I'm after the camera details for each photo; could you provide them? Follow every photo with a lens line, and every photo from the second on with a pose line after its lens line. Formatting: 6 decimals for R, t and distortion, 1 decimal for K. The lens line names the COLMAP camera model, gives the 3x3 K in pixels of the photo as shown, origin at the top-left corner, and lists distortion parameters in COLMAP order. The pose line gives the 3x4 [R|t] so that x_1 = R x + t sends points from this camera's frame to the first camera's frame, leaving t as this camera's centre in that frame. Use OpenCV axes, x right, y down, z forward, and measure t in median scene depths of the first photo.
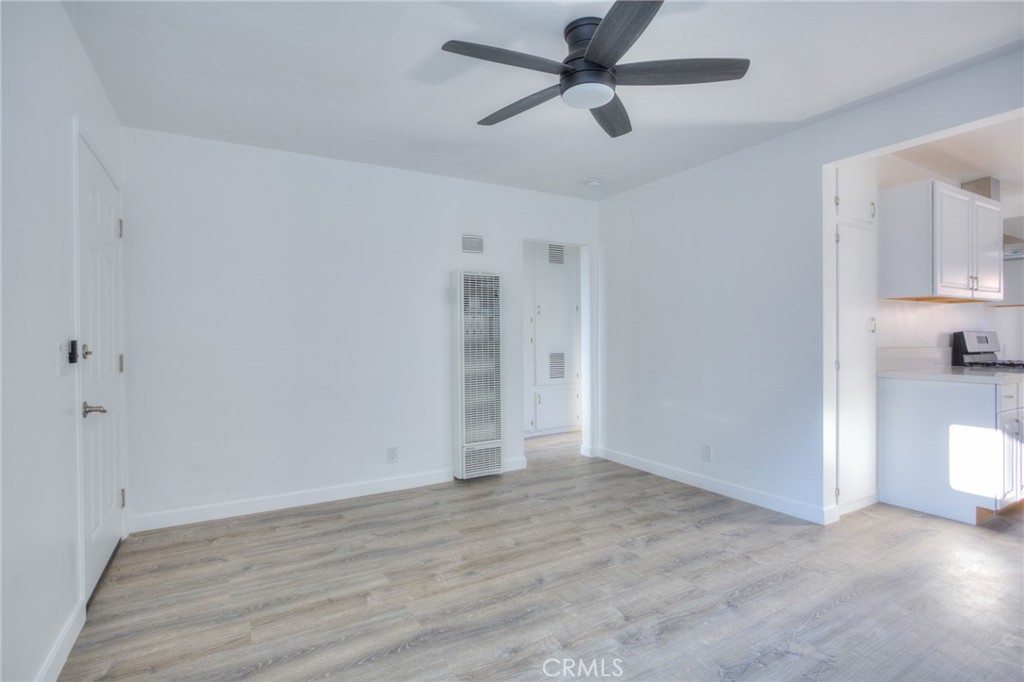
lens RADIAL K [[502.6, 0, 518.4], [0, 502.6, 341.4], [0, 0, 1]] dist [-0.017097, 0.007561]
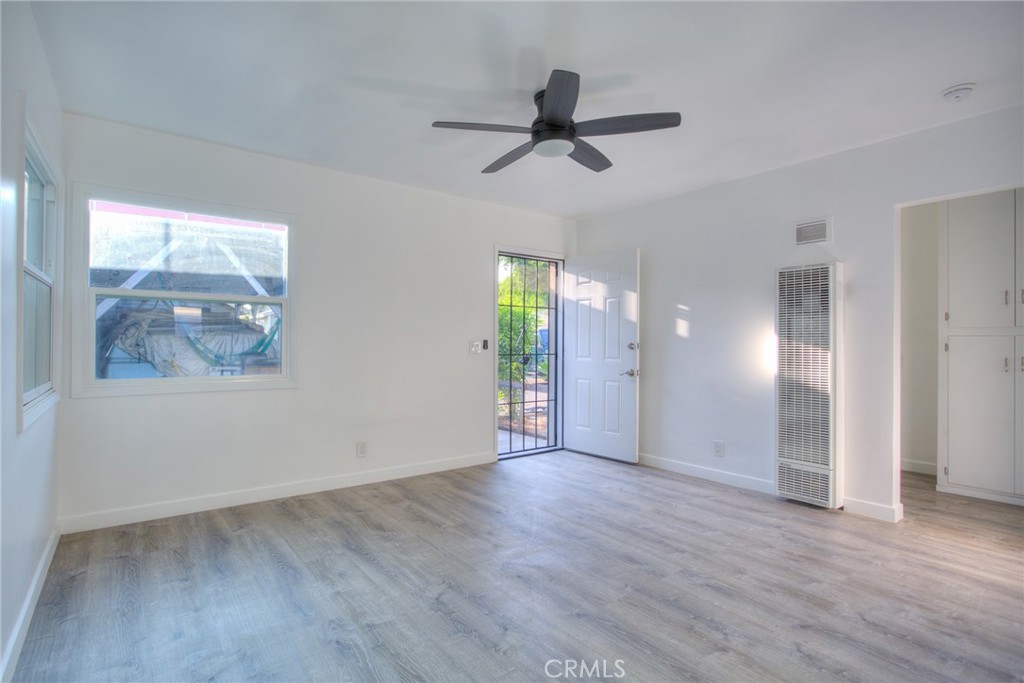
lens RADIAL K [[502.6, 0, 490.4], [0, 502.6, 340.9], [0, 0, 1]] dist [-0.017097, 0.007561]
pose [[0.096681, 0.010361, -0.995261, 1.006134], [-0.012785, 0.999876, 0.009167, -0.011435], [0.995233, 0.011838, 0.096801, 0.528657]]
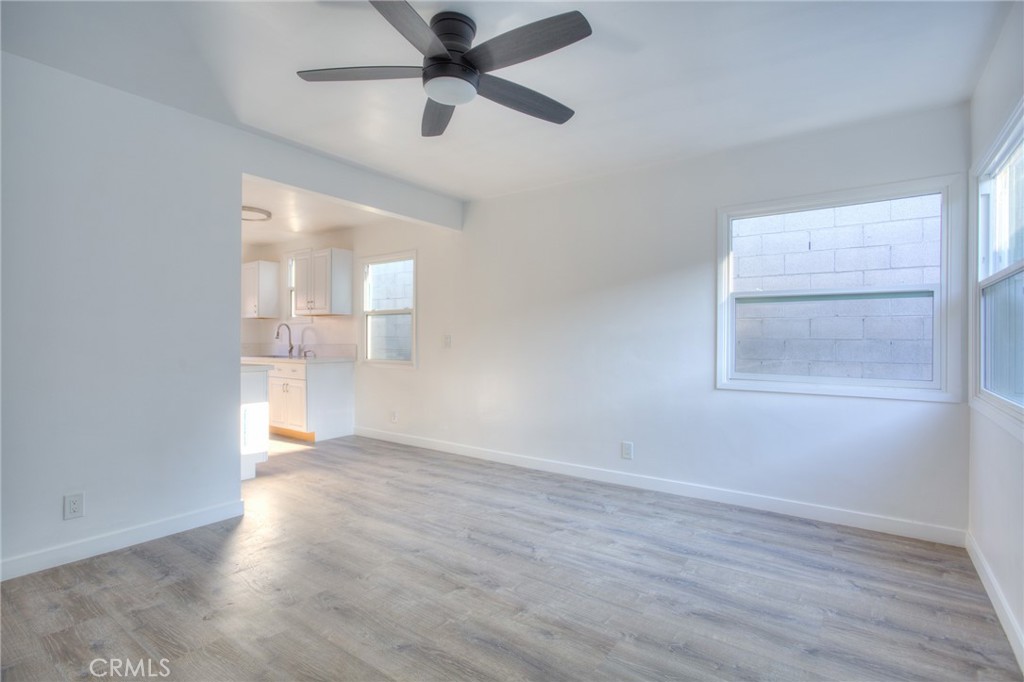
lens RADIAL K [[502.6, 0, 500.4], [0, 502.6, 335.1], [0, 0, 1]] dist [-0.017097, 0.007561]
pose [[-0.388787, 0.013563, 0.921228, -0.591493], [0.003106, 0.999905, -0.013410, 0.006850], [-0.921322, -0.002352, -0.388793, 0.943953]]
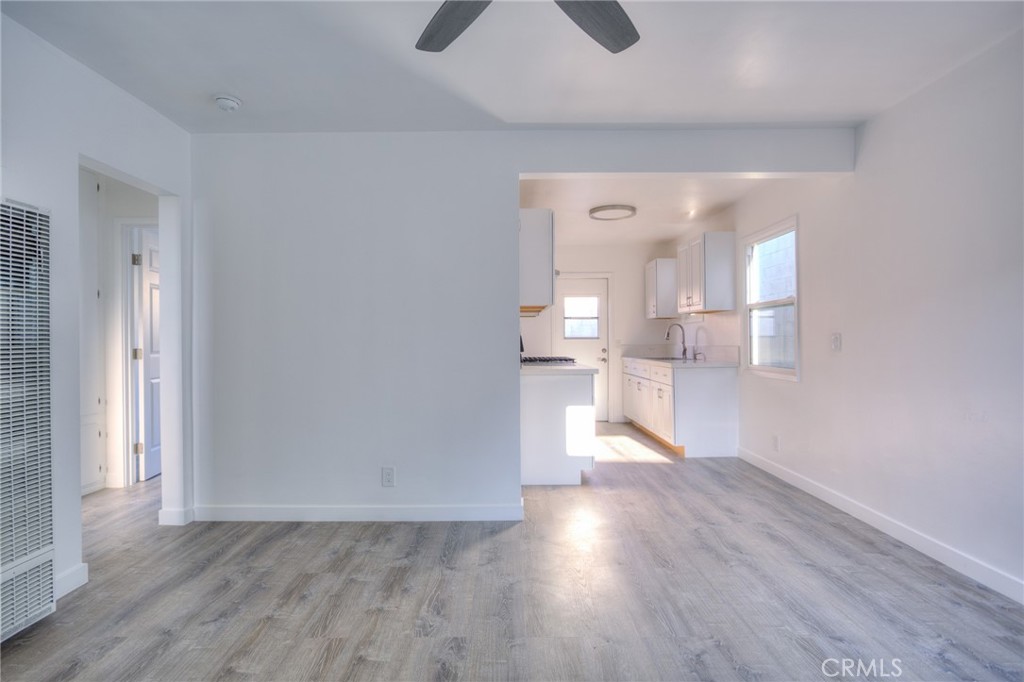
lens RADIAL K [[502.6, 0, 504.5], [0, 502.6, 352.0], [0, 0, 1]] dist [-0.017097, 0.007561]
pose [[0.517268, -0.020614, 0.855575, -0.311446], [0.008824, 0.999785, 0.018754, -0.004165], [-0.855778, -0.002152, 0.517339, 0.506233]]
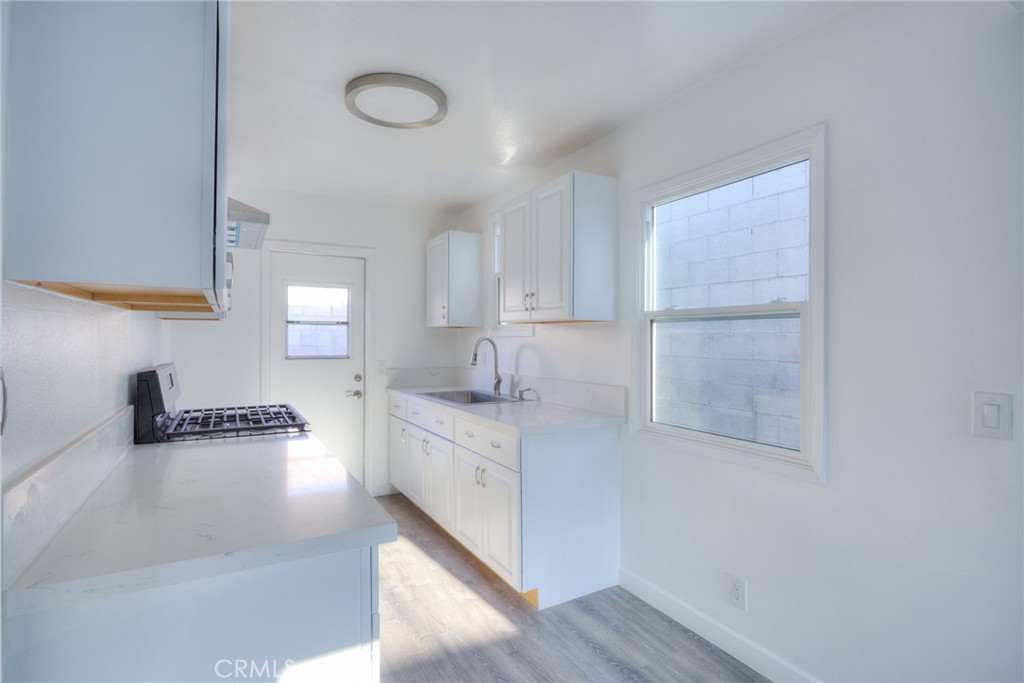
lens RADIAL K [[502.6, 0, 495.4], [0, 502.6, 338.0], [0, 0, 1]] dist [-0.017097, 0.007561]
pose [[0.038881, 0.009847, 0.999195, 0.573031], [-0.001497, 0.999951, -0.009797, -0.063033], [-0.999243, -0.001115, 0.038894, 0.893096]]
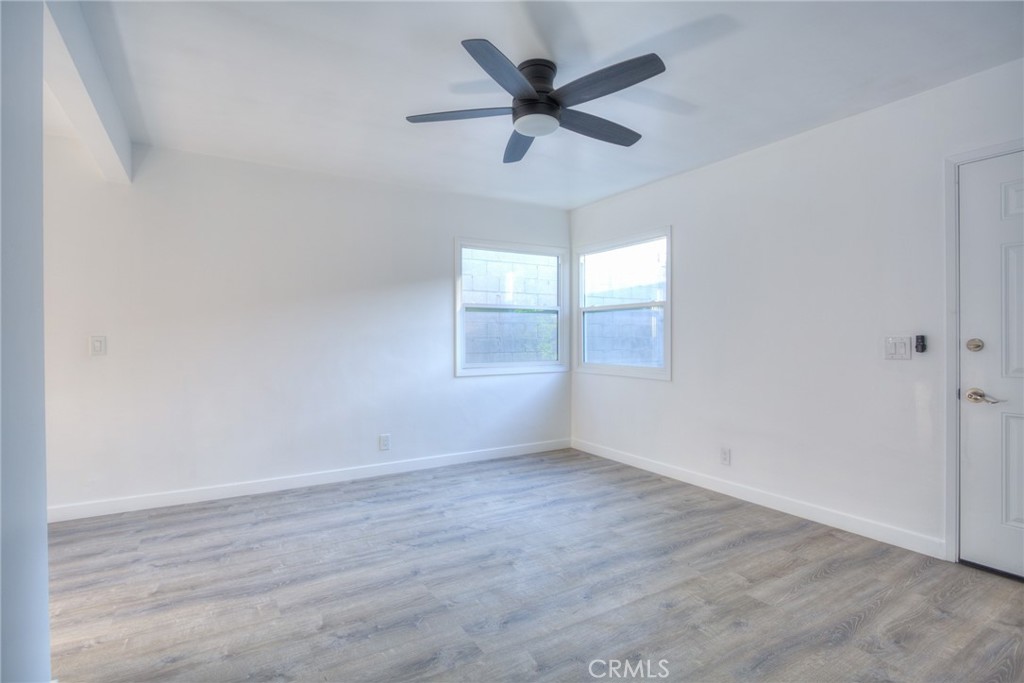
lens RADIAL K [[502.6, 0, 519.3], [0, 502.6, 343.4], [0, 0, 1]] dist [-0.017097, 0.007561]
pose [[-0.999812, 0.010713, -0.016190, 0.147383], [0.010395, 0.999753, 0.019630, -0.011797], [0.016396, 0.019458, -0.999676, 1.561780]]
